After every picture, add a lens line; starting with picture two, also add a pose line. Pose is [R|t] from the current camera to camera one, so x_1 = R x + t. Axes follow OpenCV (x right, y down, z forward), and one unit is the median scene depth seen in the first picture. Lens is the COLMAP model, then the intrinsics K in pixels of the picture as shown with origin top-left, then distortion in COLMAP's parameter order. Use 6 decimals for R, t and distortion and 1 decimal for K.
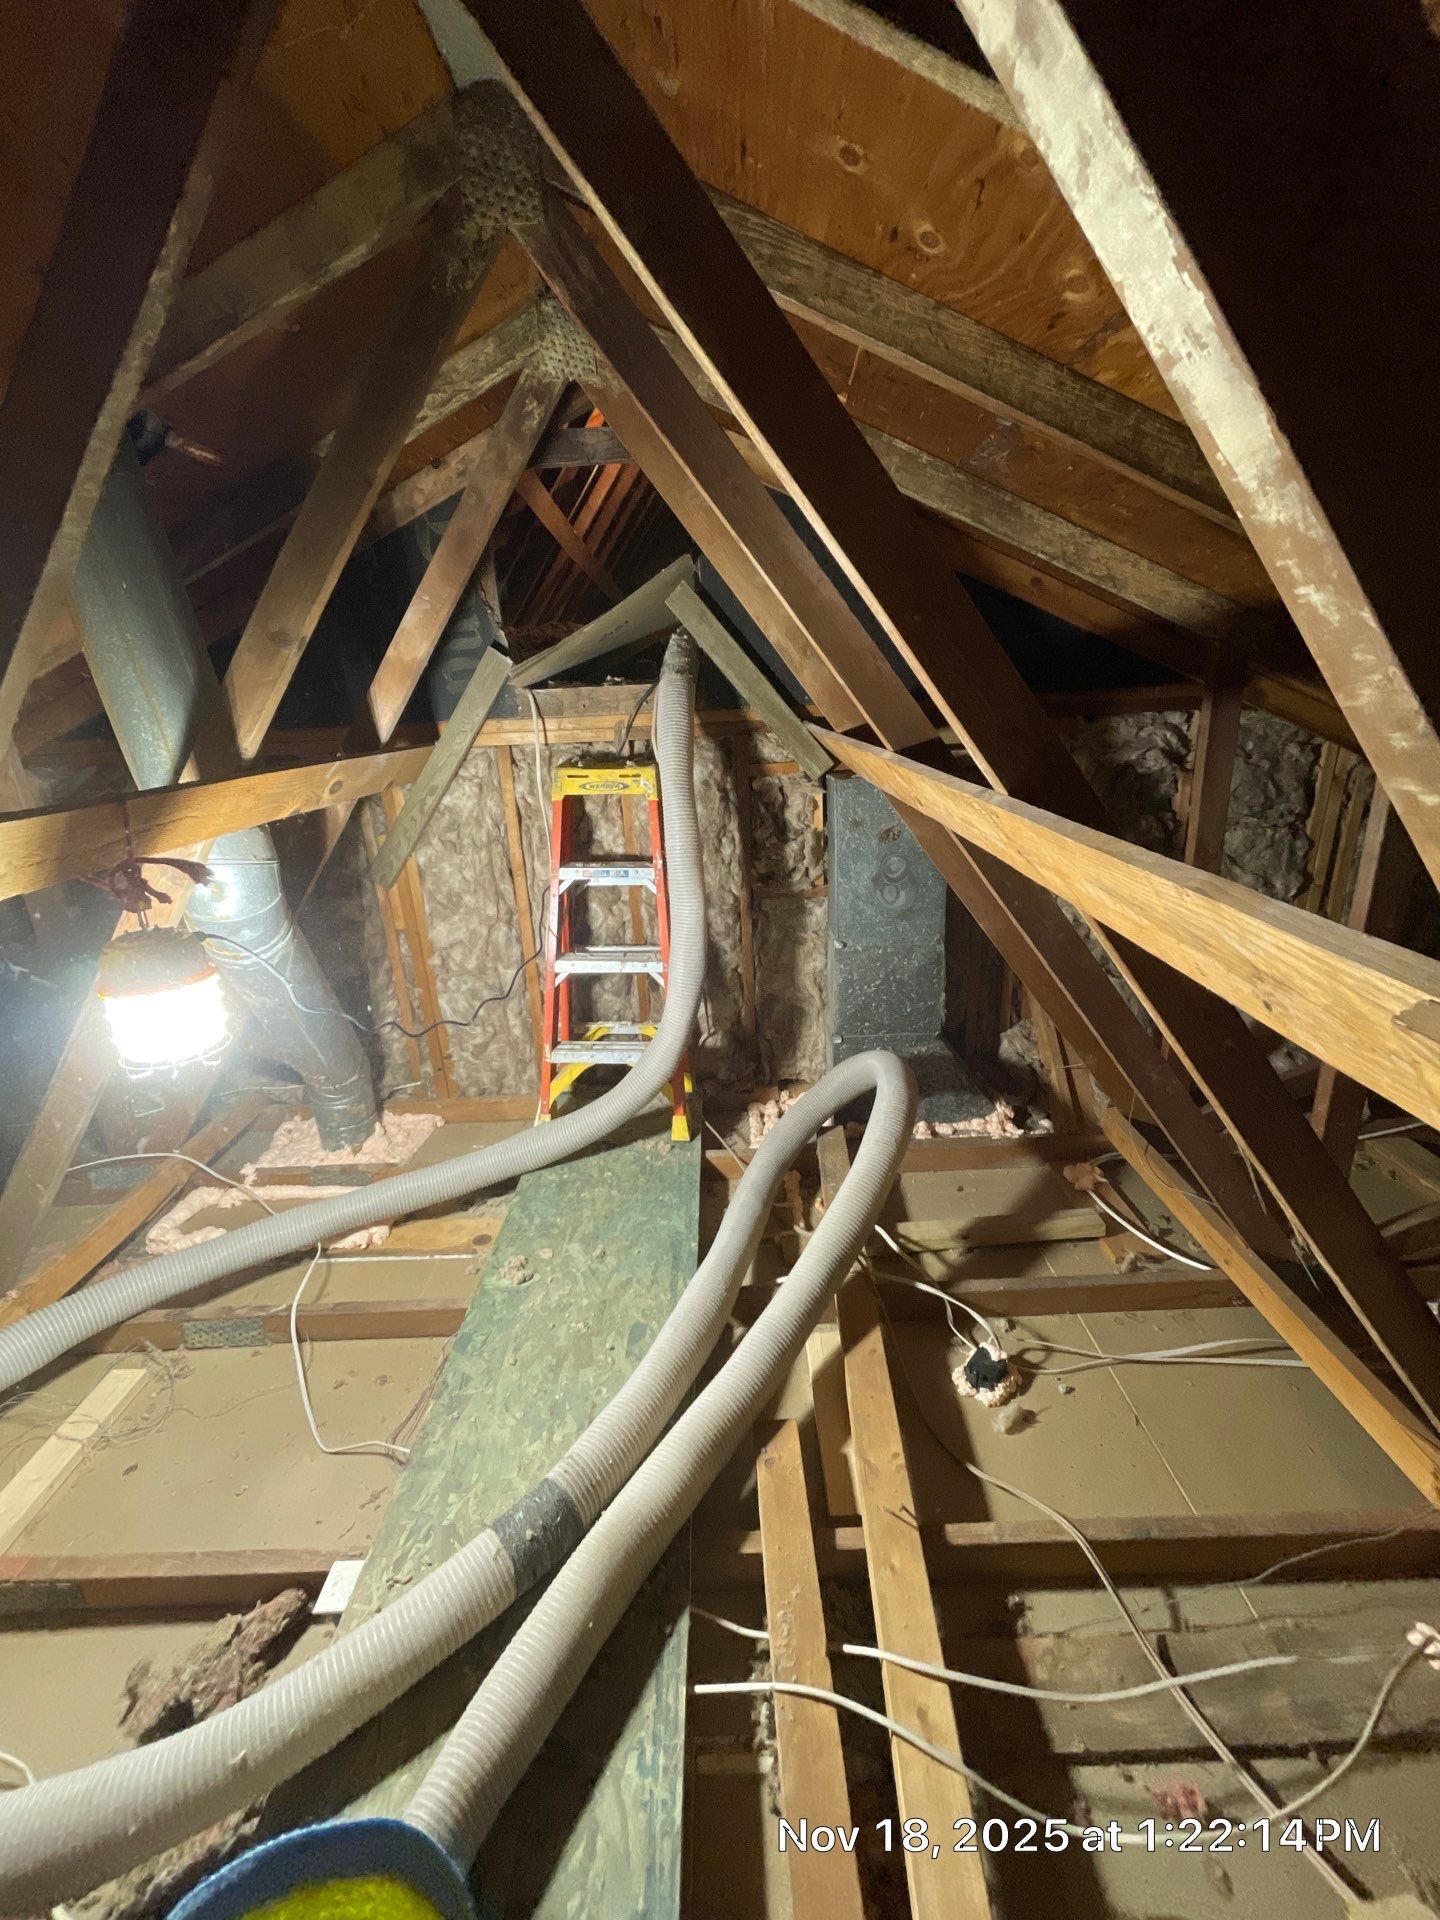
lens RADIAL K [[772.5, 0, 717.0], [0, 772.5, 956.4], [0, 0, 1]] dist [0.000062, -0.000195]
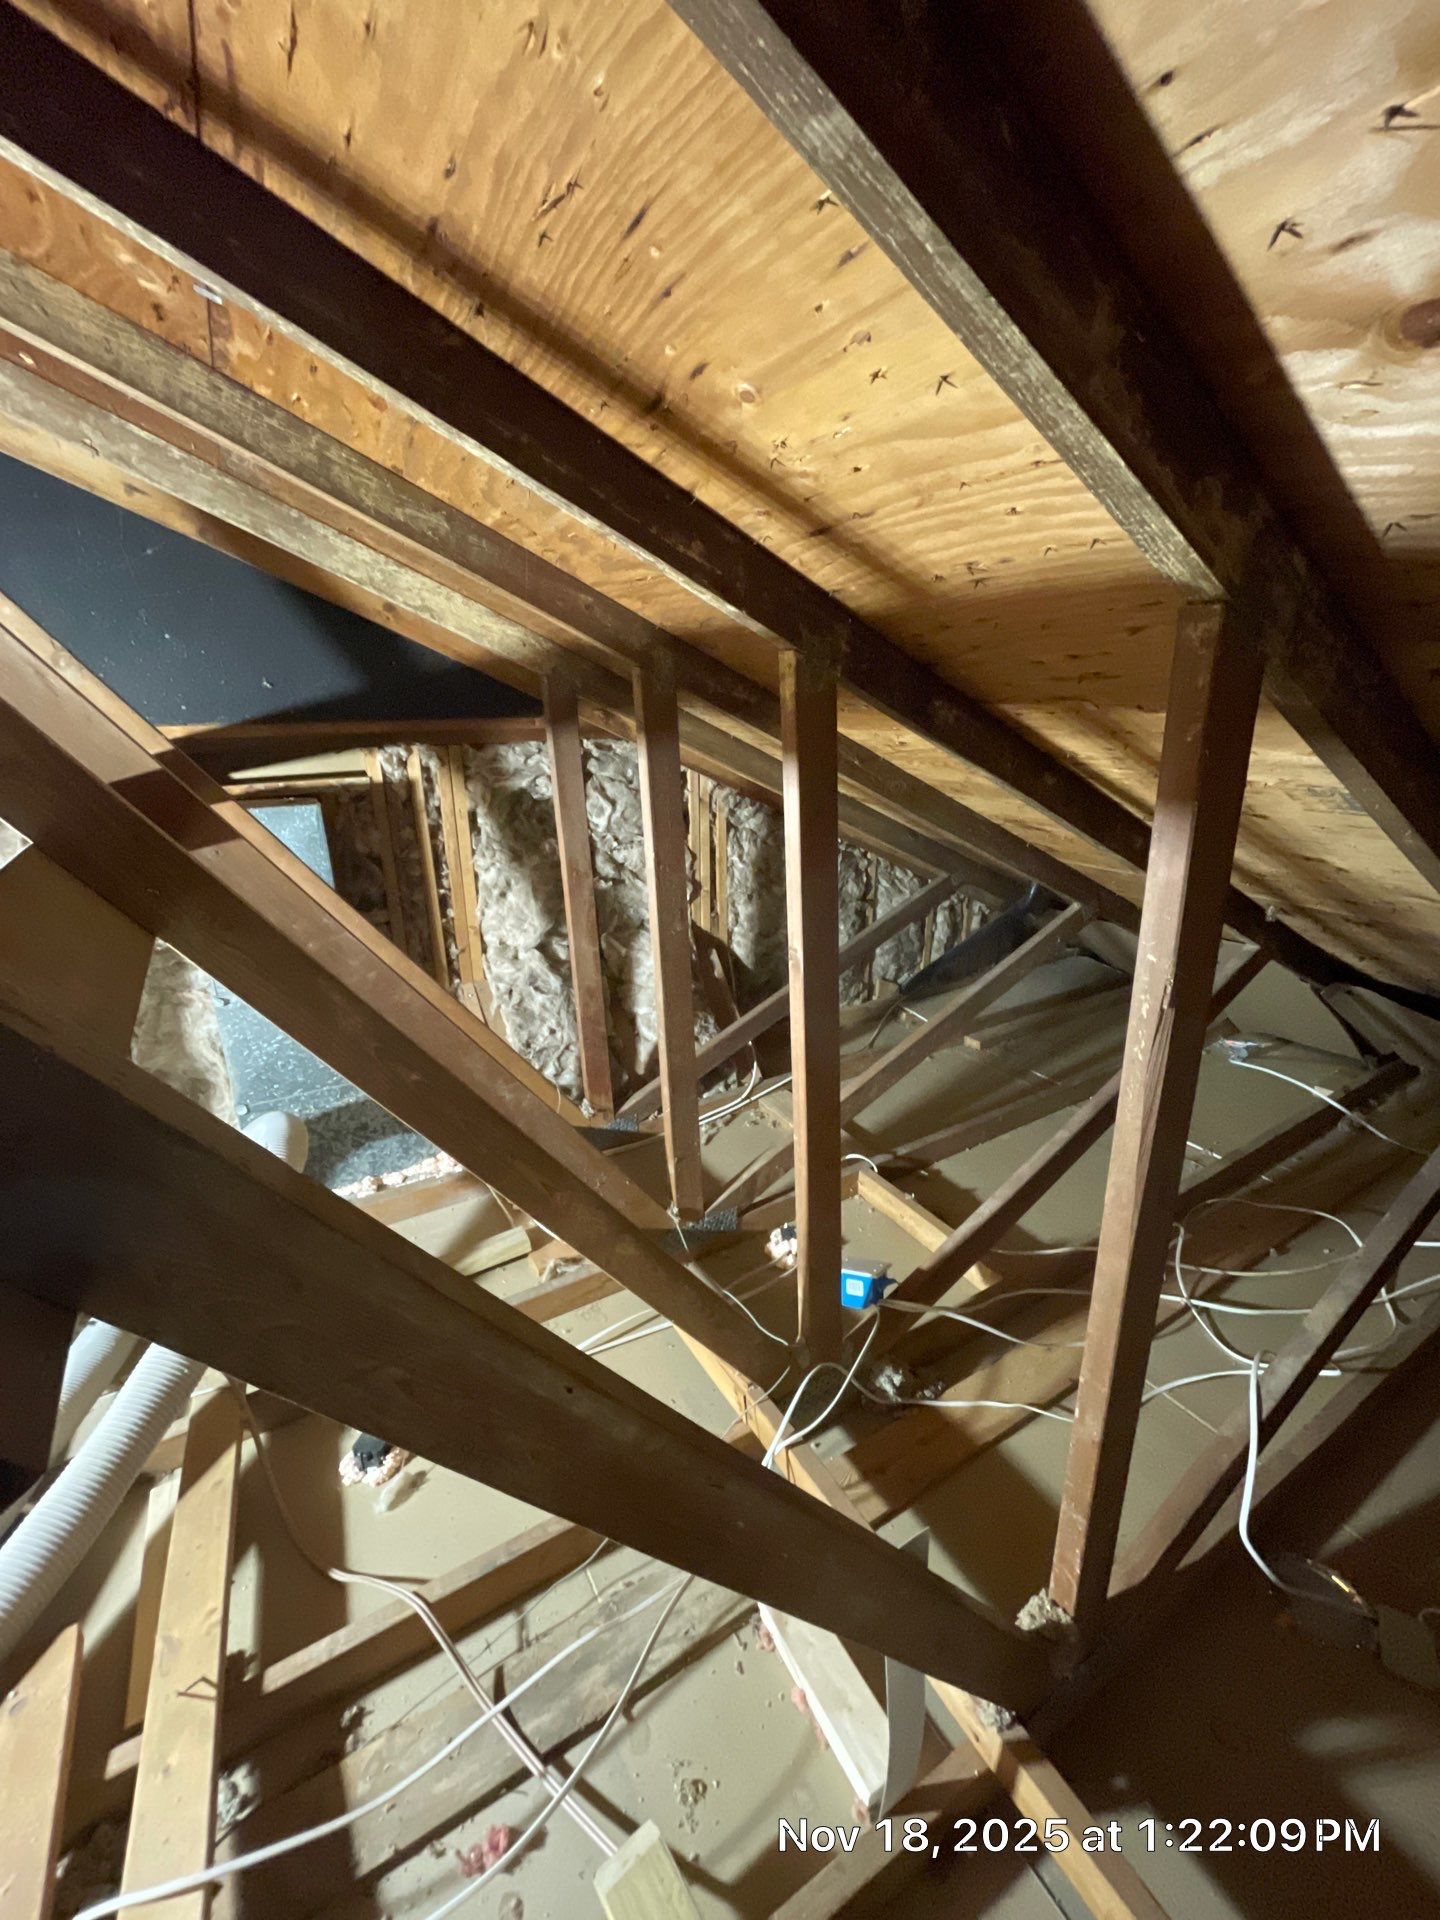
lens RADIAL K [[772.5, 0, 711.1], [0, 772.5, 960.0], [0, 0, 1]] dist [0.000062, -0.000195]
pose [[0.865364, -0.120719, 0.486387, 0.298992], [0.131679, 0.991223, 0.011736, -0.000770], [-0.483535, 0.053891, 0.873664, -0.034659]]
